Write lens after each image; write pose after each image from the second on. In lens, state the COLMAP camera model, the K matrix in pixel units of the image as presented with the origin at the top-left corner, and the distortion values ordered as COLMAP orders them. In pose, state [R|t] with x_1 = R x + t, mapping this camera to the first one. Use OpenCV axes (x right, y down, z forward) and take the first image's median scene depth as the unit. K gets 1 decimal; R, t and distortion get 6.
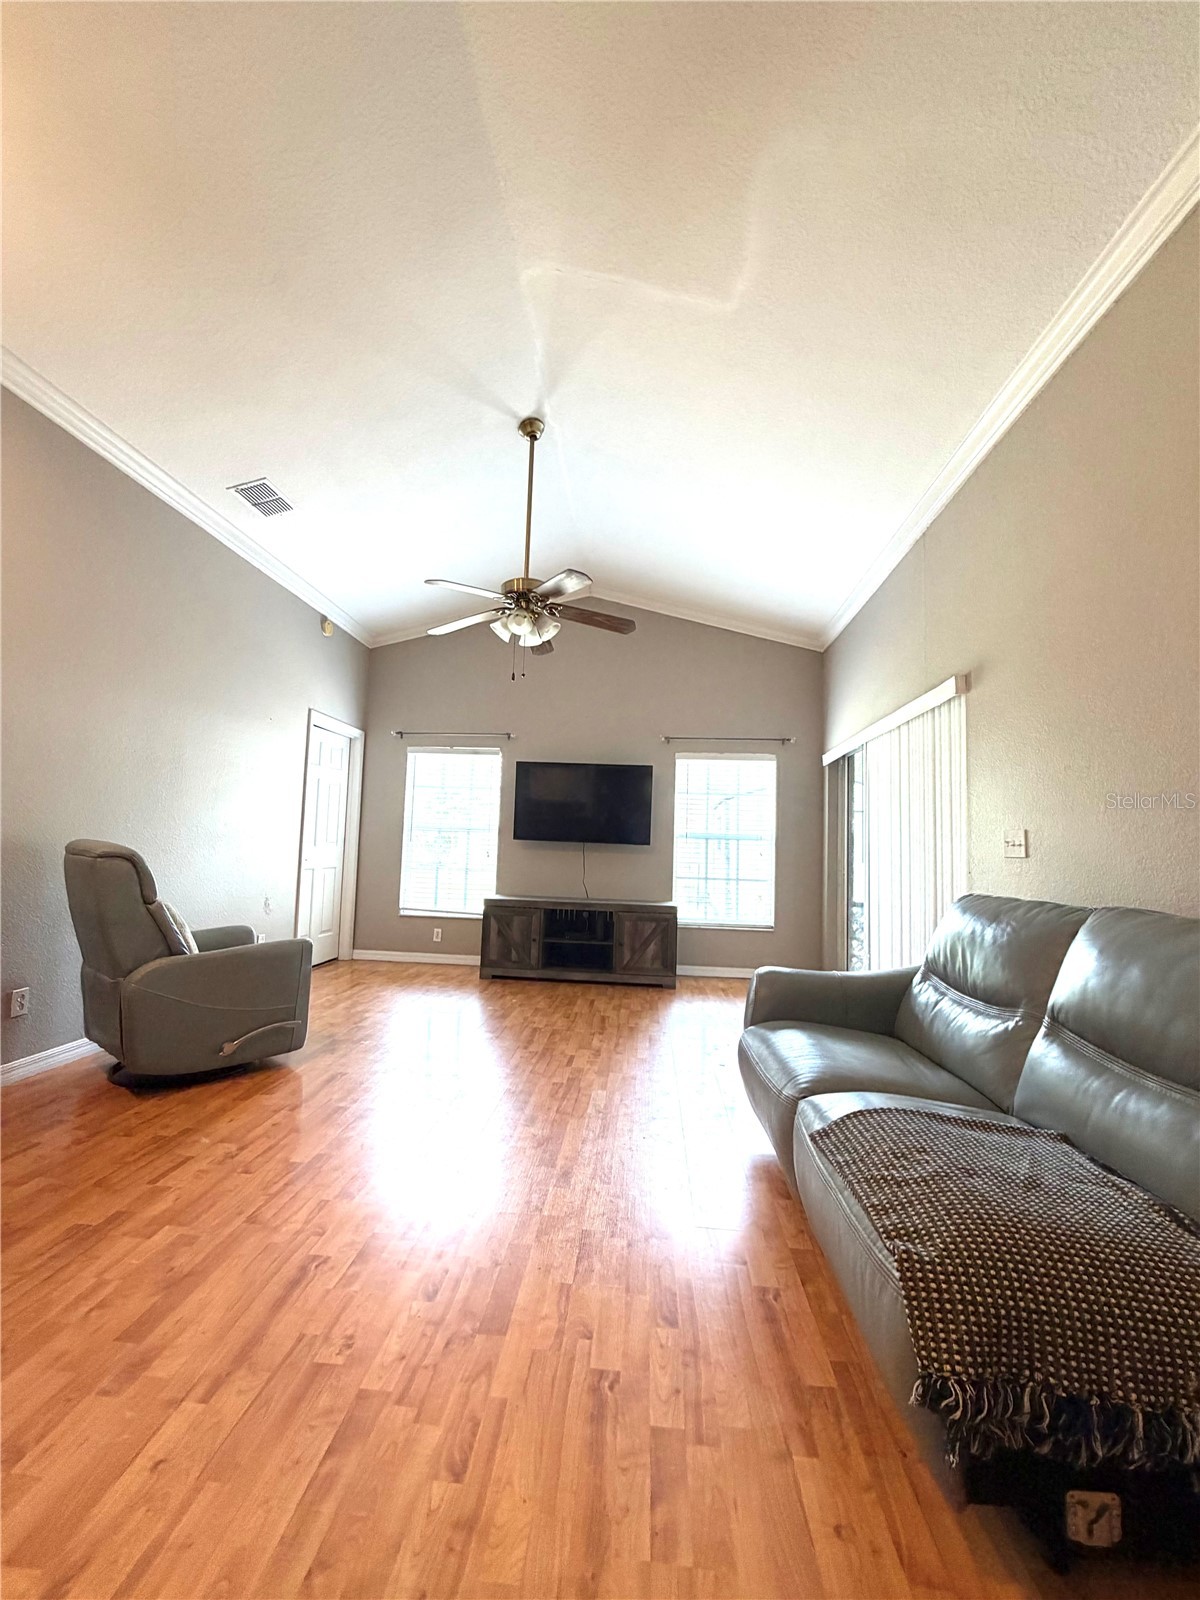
lens RADIAL K [[641.4, 0, 600.0], [0, 641.4, 800.0], [0, 0, 1]] dist [0.000037, -0.000150]
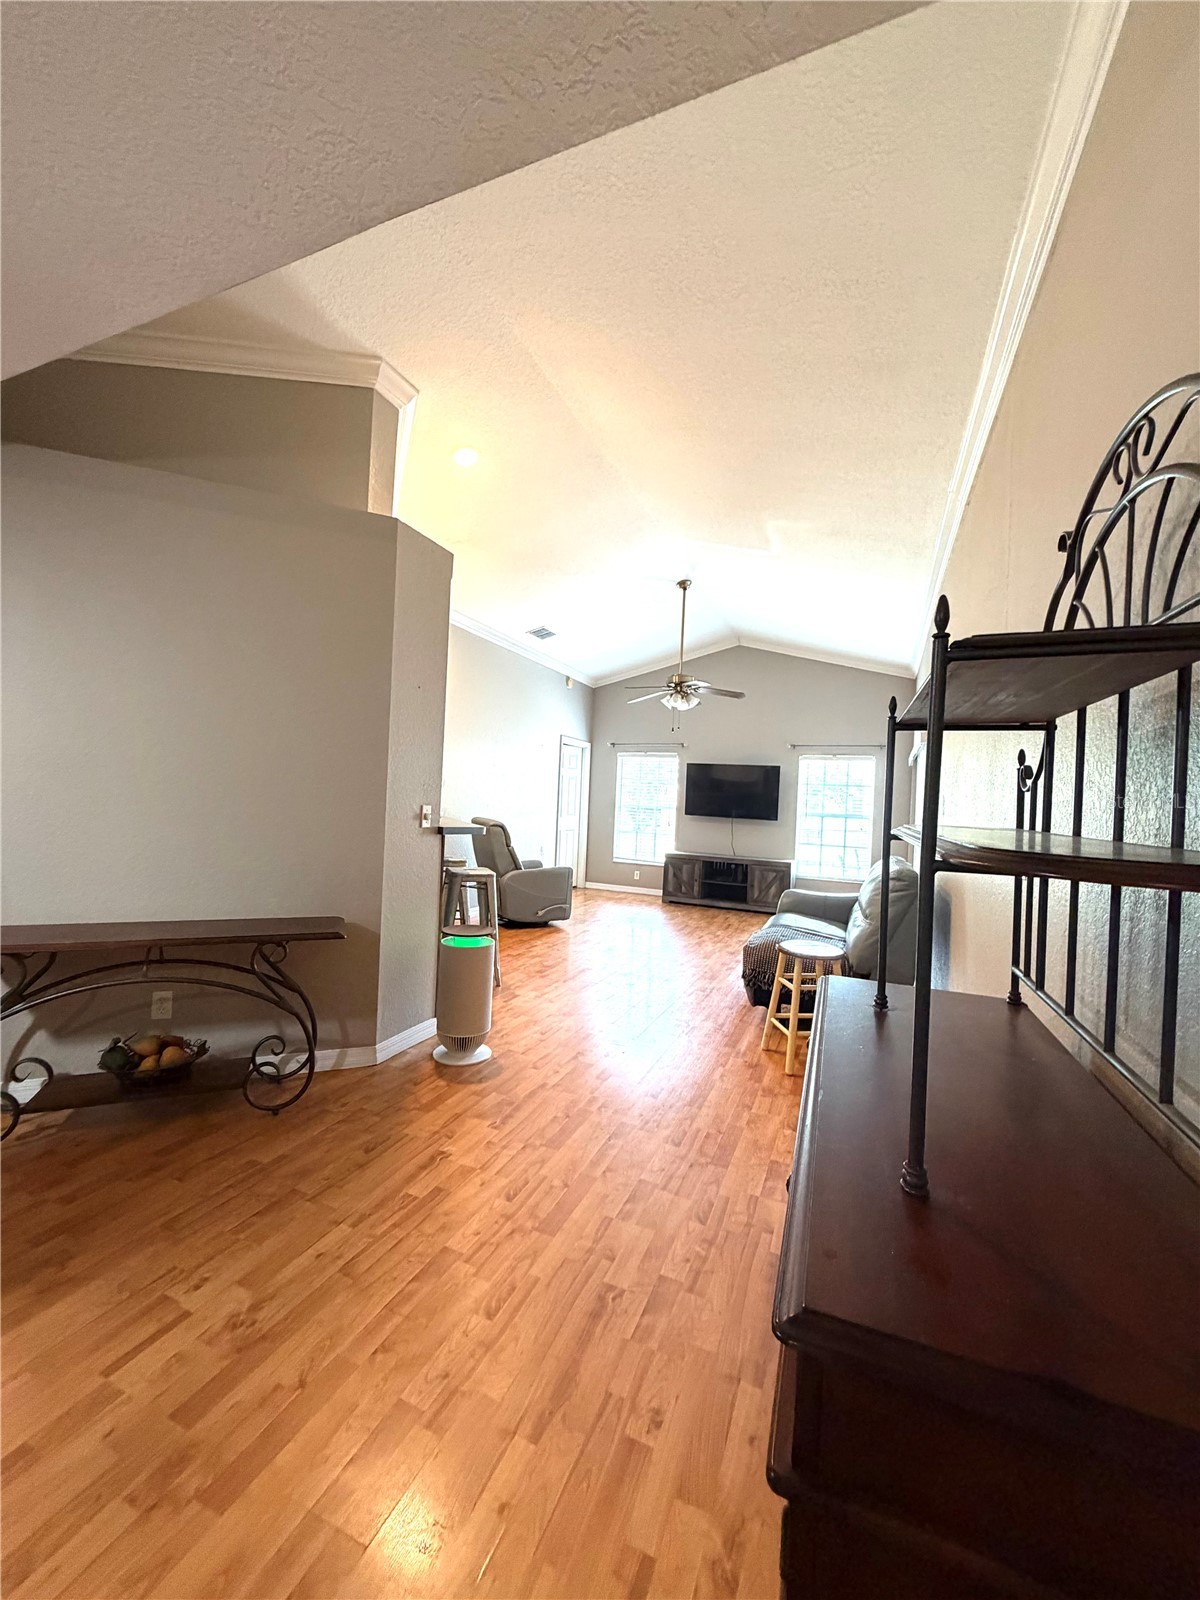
lens RADIAL K [[641.4, 0, 600.0], [0, 641.4, 800.0], [0, 0, 1]] dist [0.000037, -0.000150]
pose [[0.948862, 0.010598, -0.315514, 0.167455], [0.008178, 0.998276, 0.058127, -0.069637], [0.315586, -0.057735, 0.947139, -0.544915]]
